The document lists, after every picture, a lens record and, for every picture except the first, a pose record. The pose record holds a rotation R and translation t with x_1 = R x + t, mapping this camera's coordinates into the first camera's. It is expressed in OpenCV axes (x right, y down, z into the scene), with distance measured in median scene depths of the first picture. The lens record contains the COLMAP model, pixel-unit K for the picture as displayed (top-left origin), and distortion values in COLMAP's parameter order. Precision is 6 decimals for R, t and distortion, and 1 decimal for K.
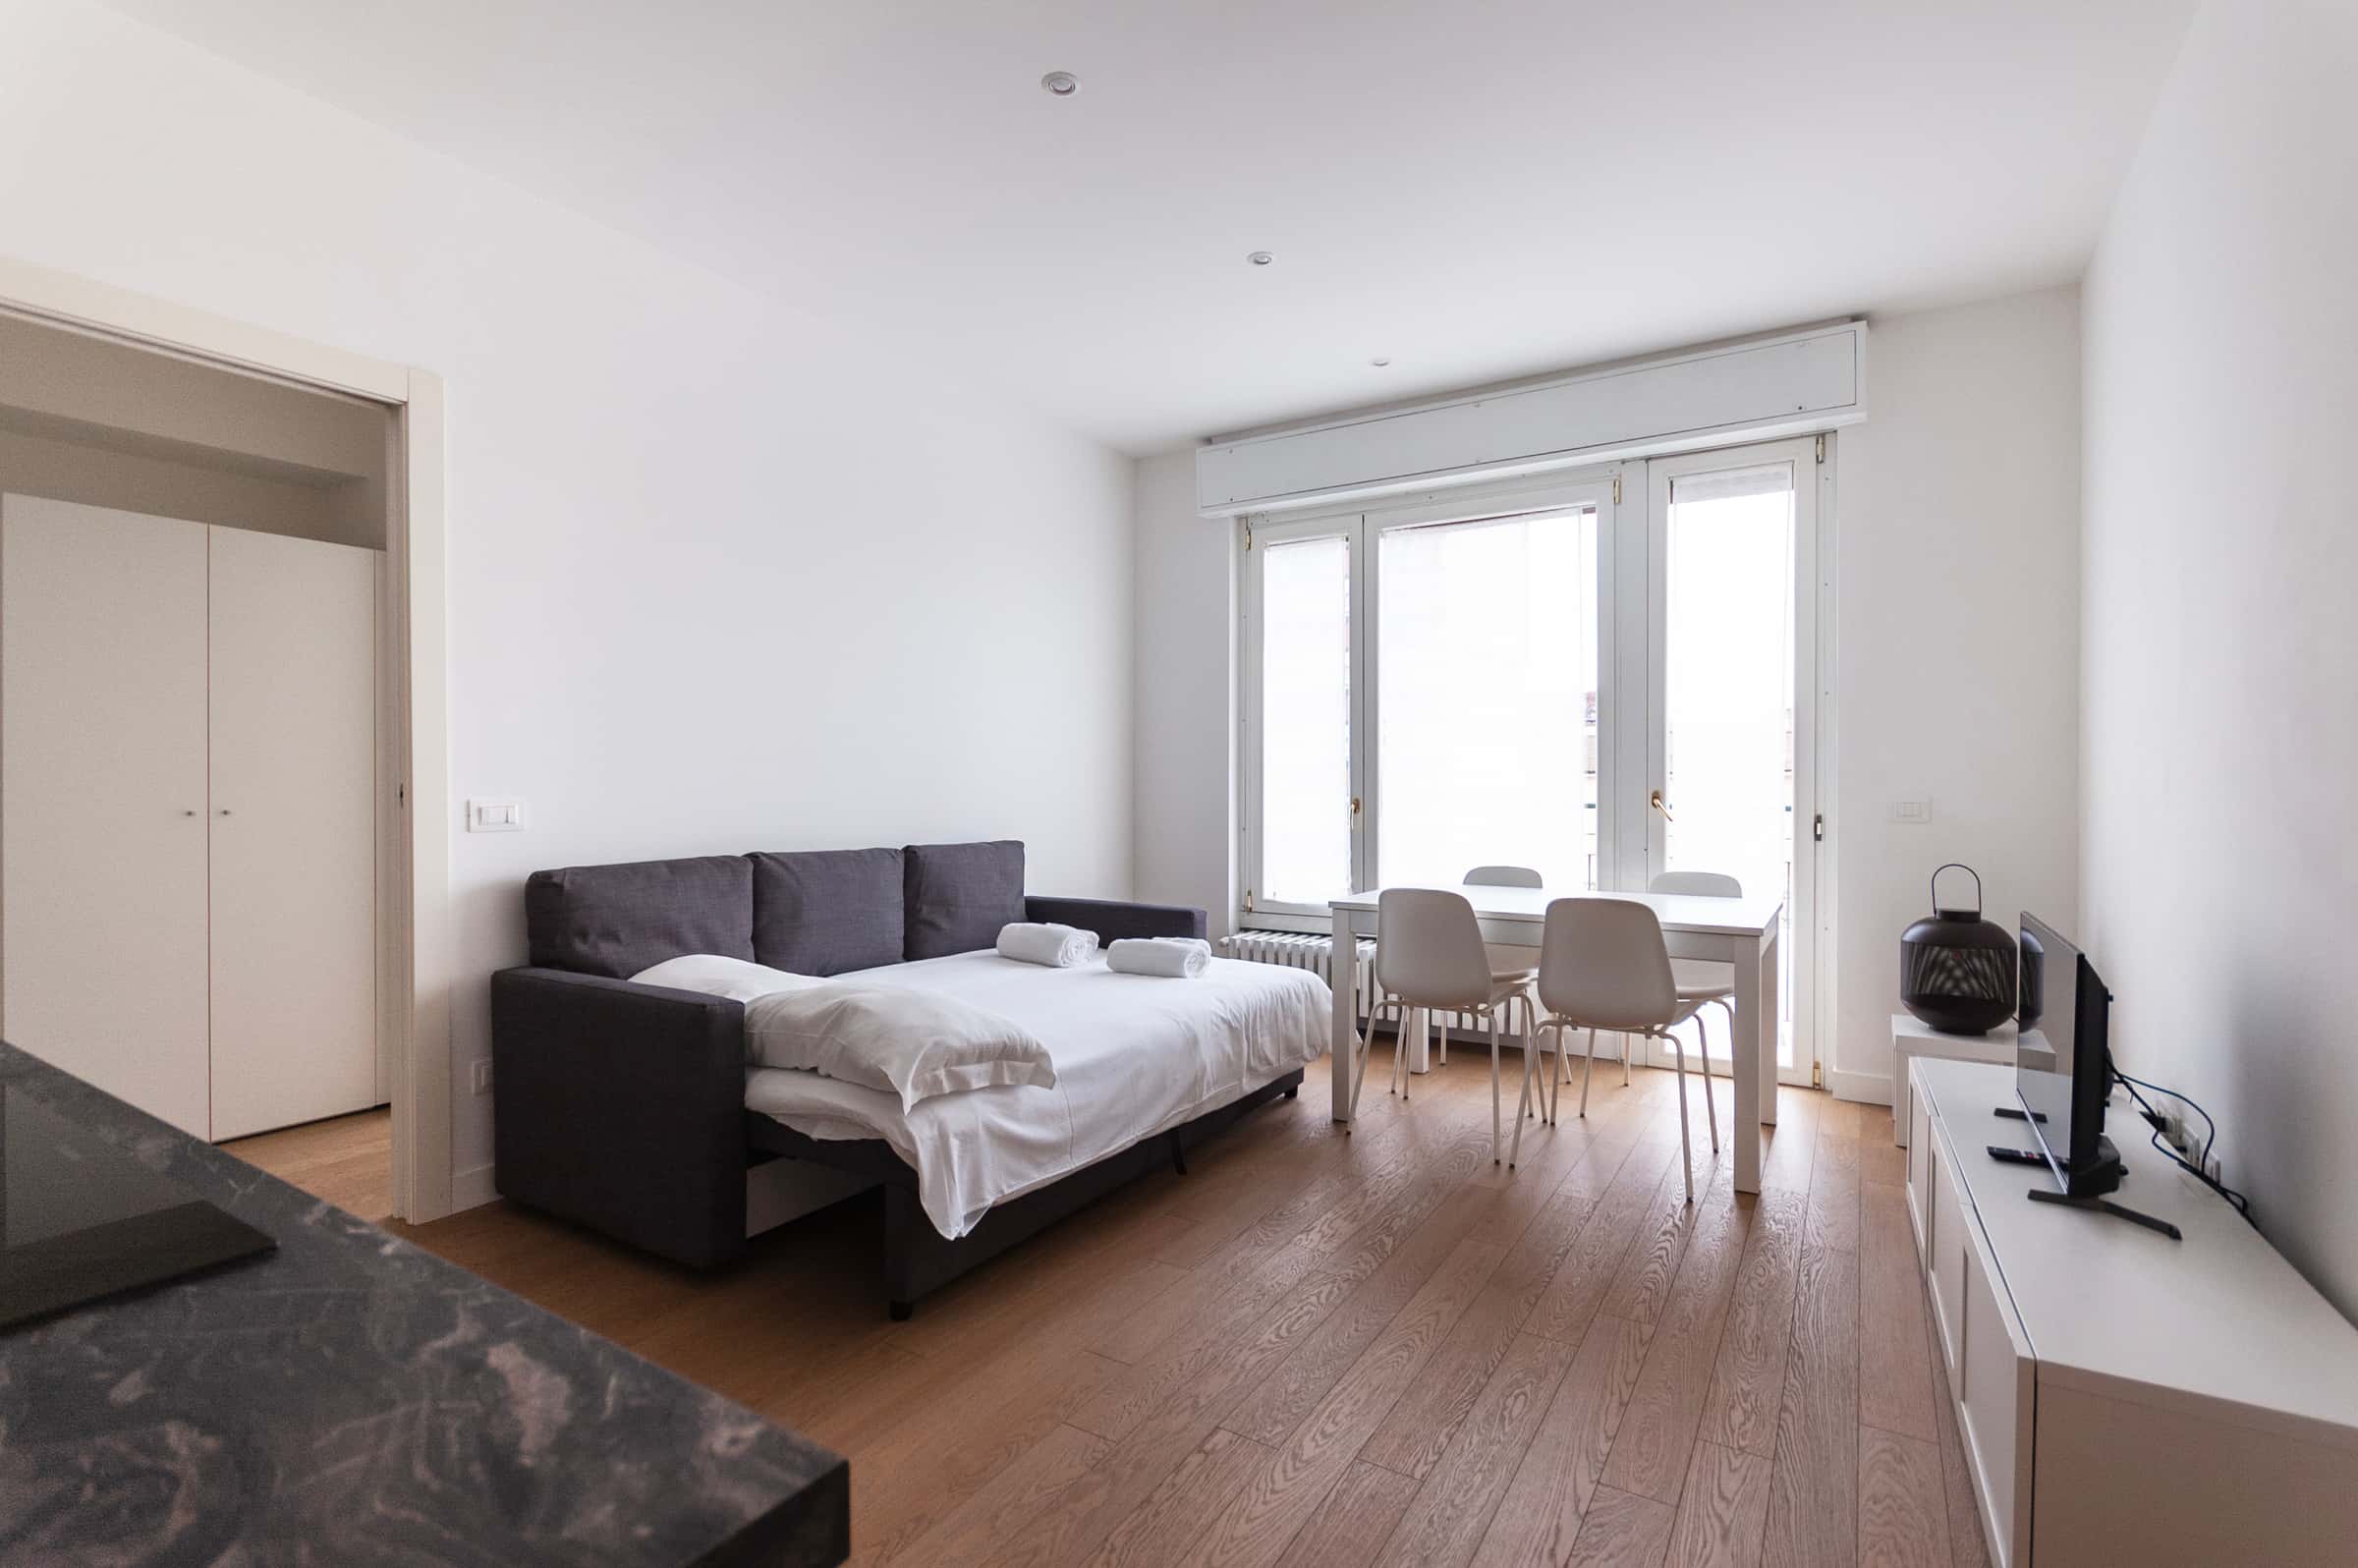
lens RADIAL K [[1074.5, 0, 1179.8], [0, 1074.5, 792.9], [0, 0, 1]] dist [-0.015915, -0.000136]
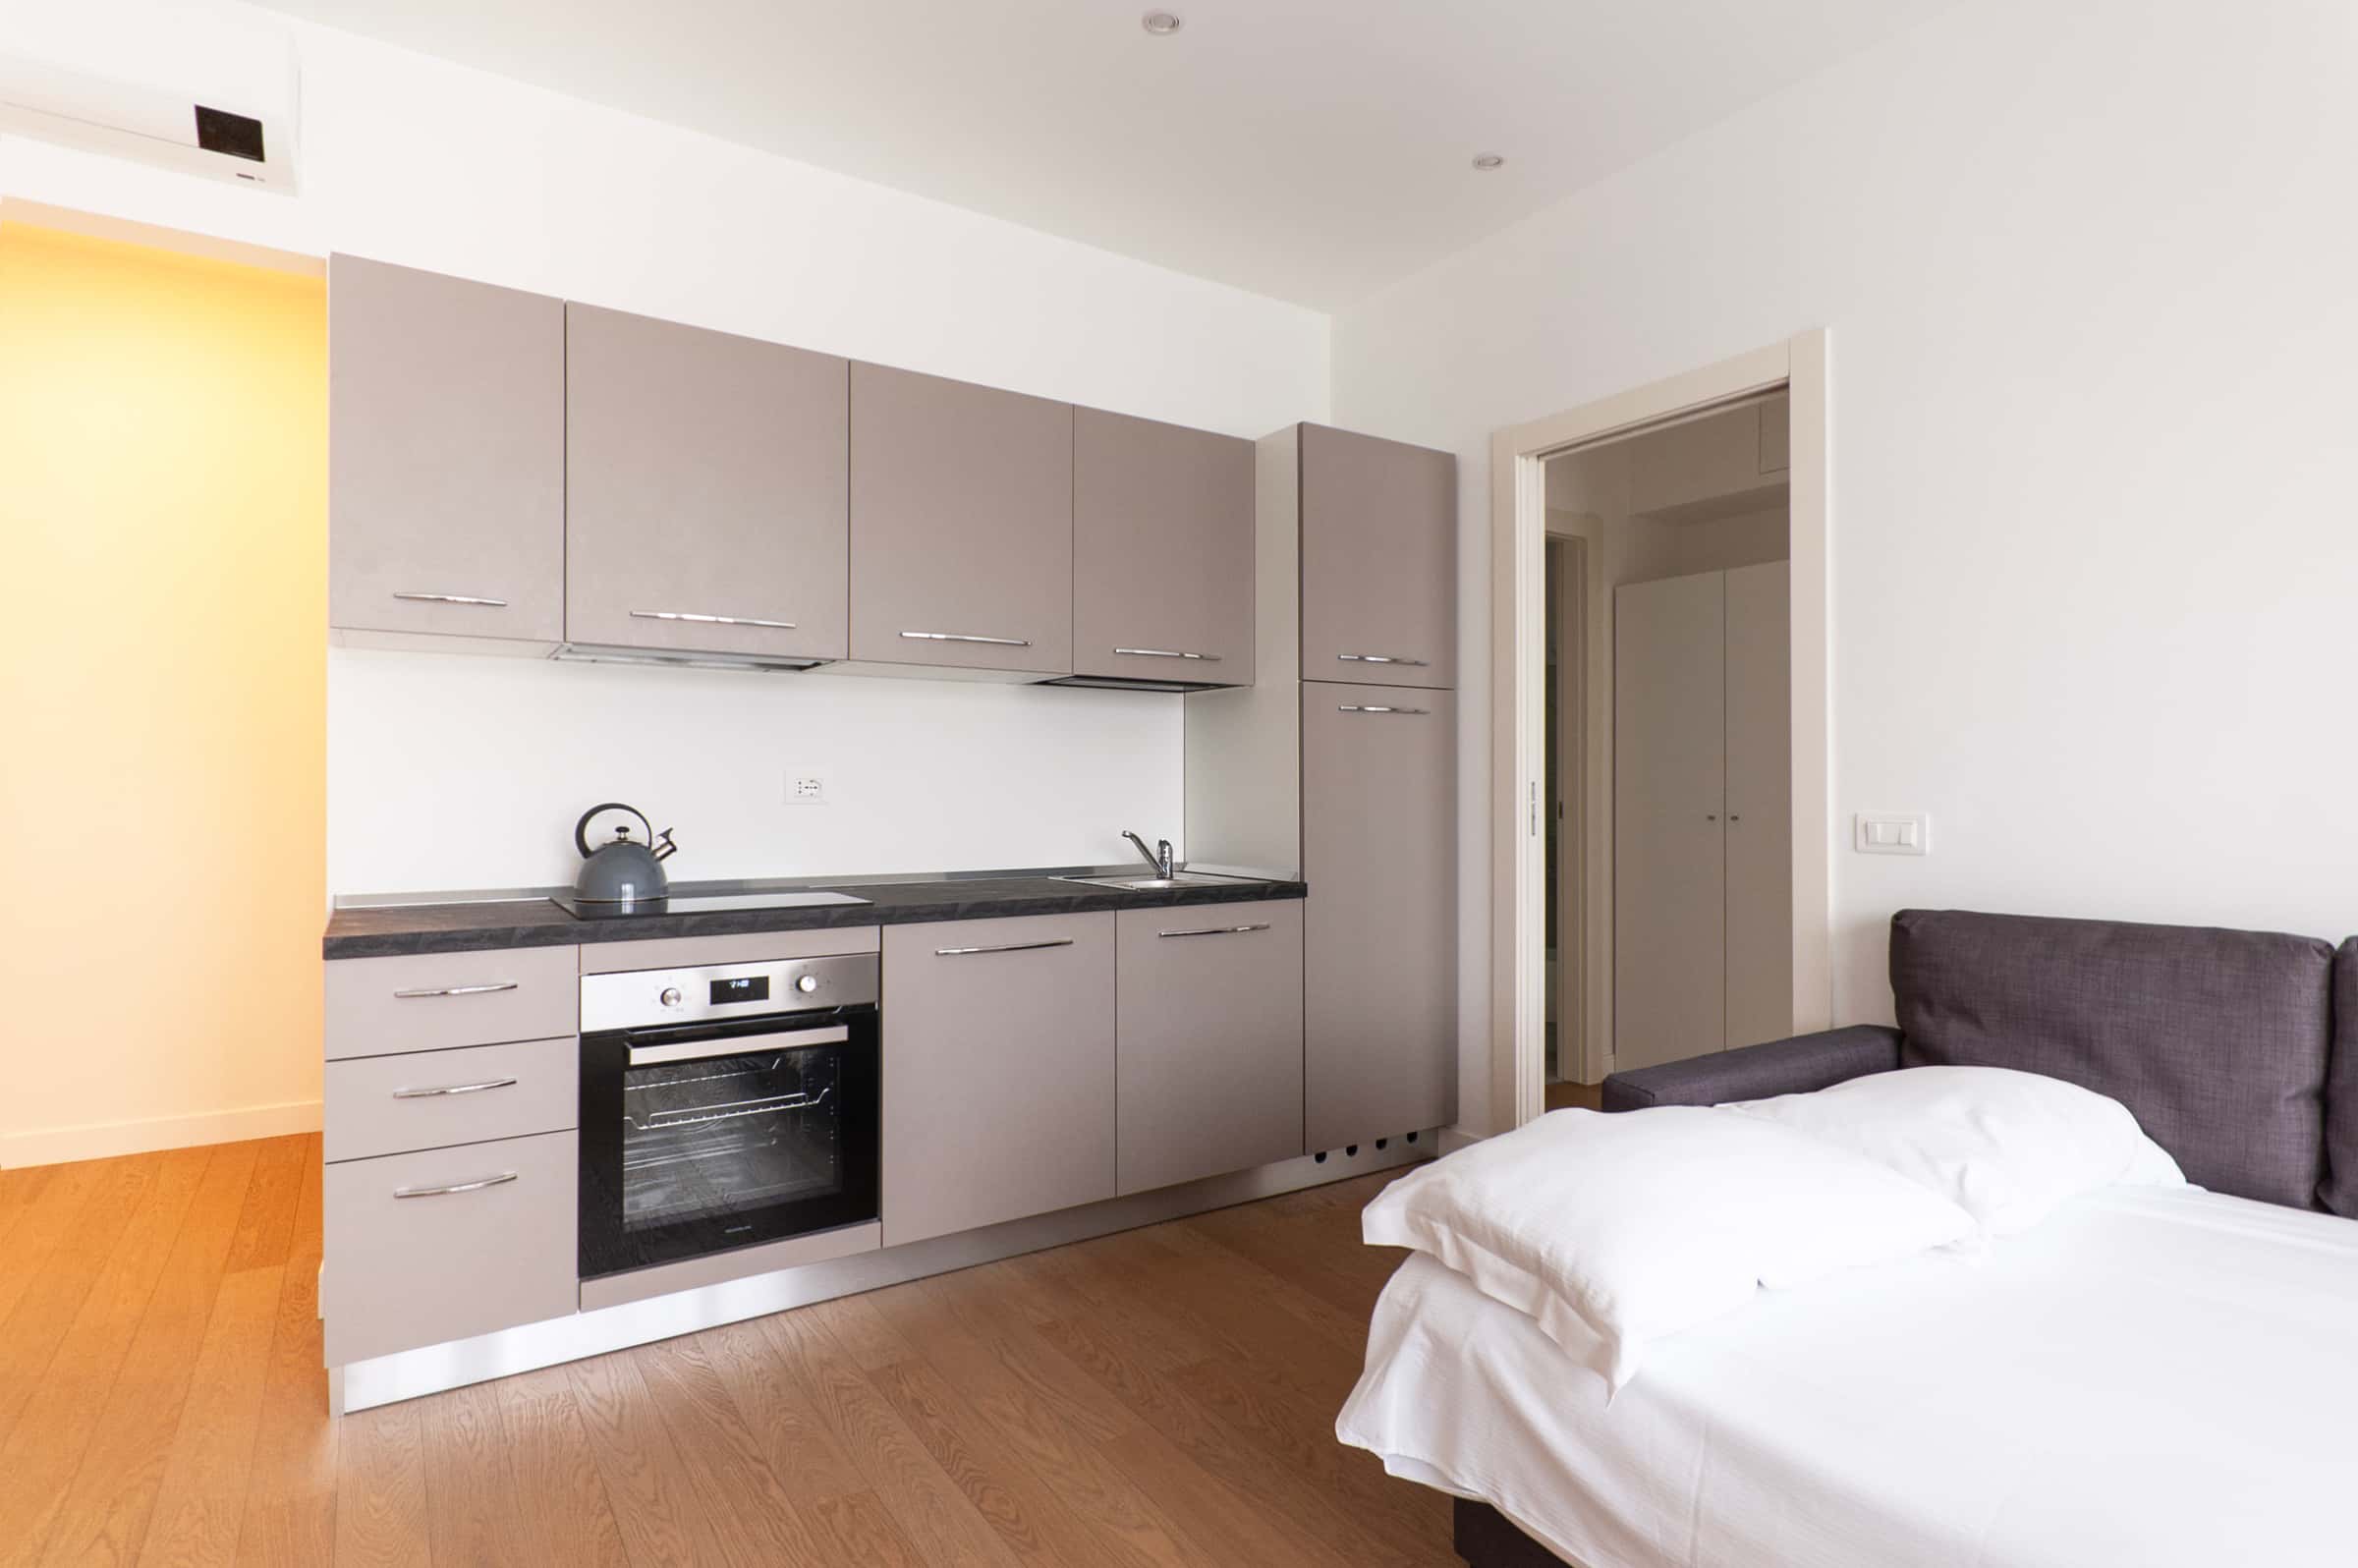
lens RADIAL K [[1214.4, 0, 1175.8], [0, 1214.4, 757.6], [0, 0, 1]] dist [0.026032, -0.002407]
pose [[-0.405641, -0.017161, -0.913872, 0.291547], [-0.005384, 0.999851, -0.016386, -0.012425], [0.914017, -0.001726, -0.405673, 0.609969]]
